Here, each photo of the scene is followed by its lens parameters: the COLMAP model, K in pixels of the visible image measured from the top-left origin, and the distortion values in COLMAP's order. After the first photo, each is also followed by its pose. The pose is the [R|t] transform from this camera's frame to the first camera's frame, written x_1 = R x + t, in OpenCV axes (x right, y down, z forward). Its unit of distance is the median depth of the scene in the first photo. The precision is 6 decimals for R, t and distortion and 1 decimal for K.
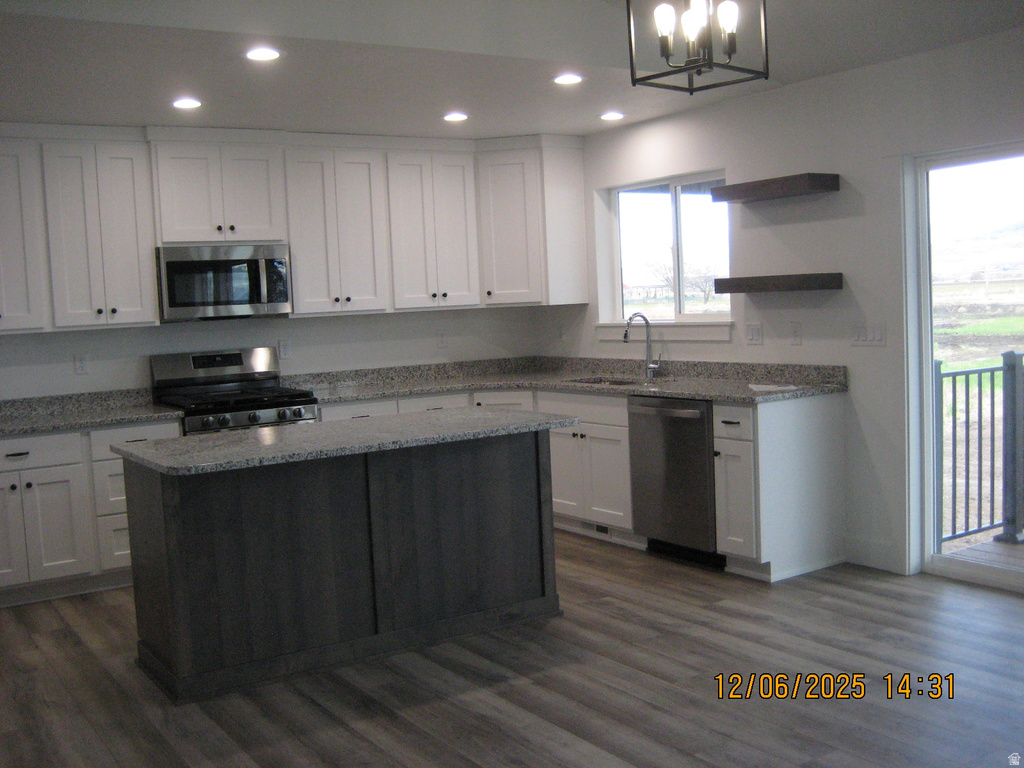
lens RADIAL K [[1073.3, 0, 513.7], [0, 1073.3, 388.7], [0, 0, 1]] dist [-0.150176, 0.202245]
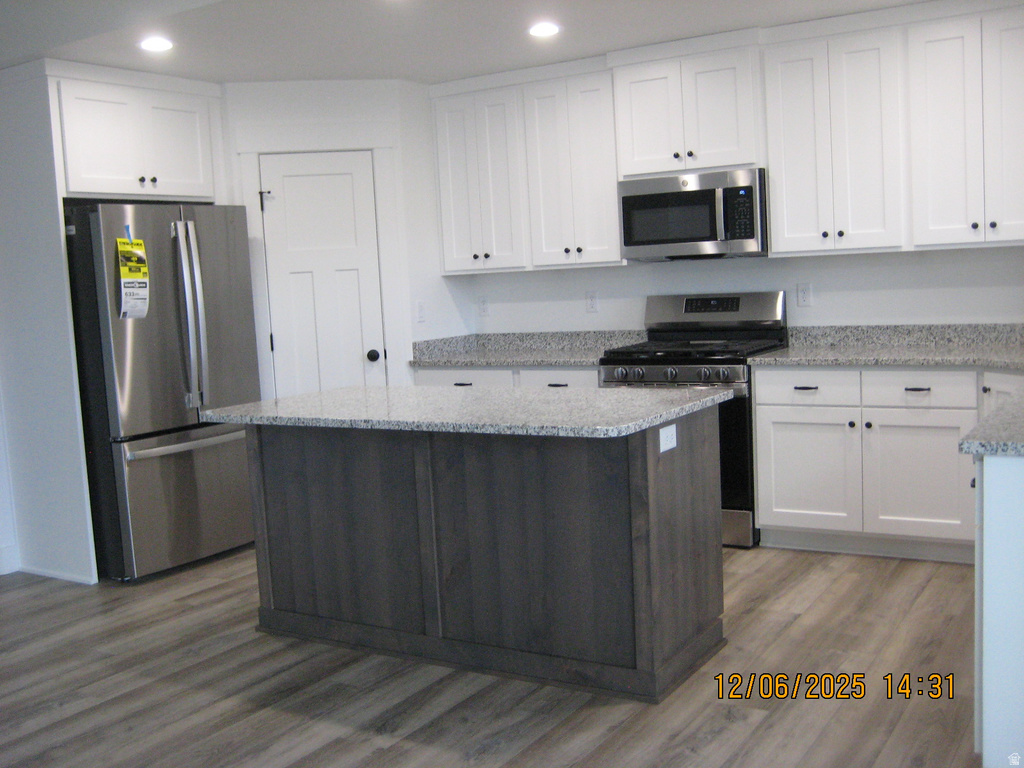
lens RADIAL K [[1073.3, 0, 513.7], [0, 1073.3, 388.7], [0, 0, 1]] dist [-0.150176, 0.202245]
pose [[0.419102, 0.119138, -0.900089, 0.505297], [-0.041242, 0.992828, 0.112210, -0.055076], [0.907002, -0.009906, 0.421009, 0.526762]]
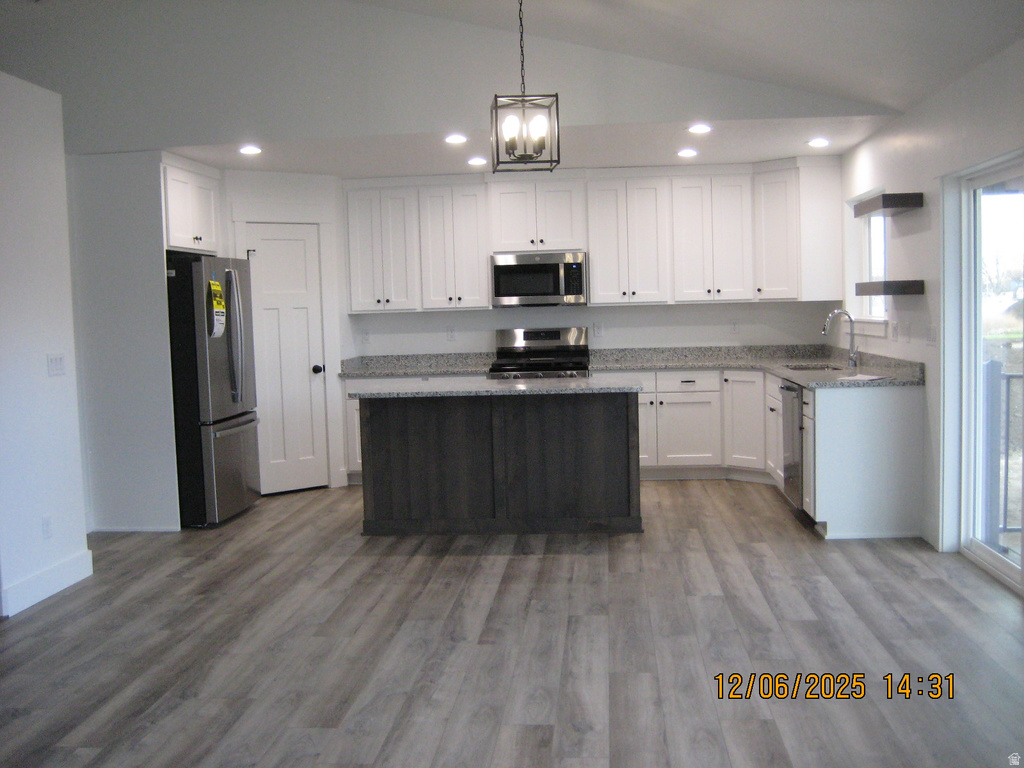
lens RADIAL K [[1073.3, 0, 513.7], [0, 1073.3, 388.7], [0, 0, 1]] dist [-0.150176, 0.202245]
pose [[0.785854, 0.070849, -0.614341, 0.617988], [-0.057955, 0.997481, 0.040900, -0.013532], [0.615691, 0.003463, 0.787980, -0.142296]]
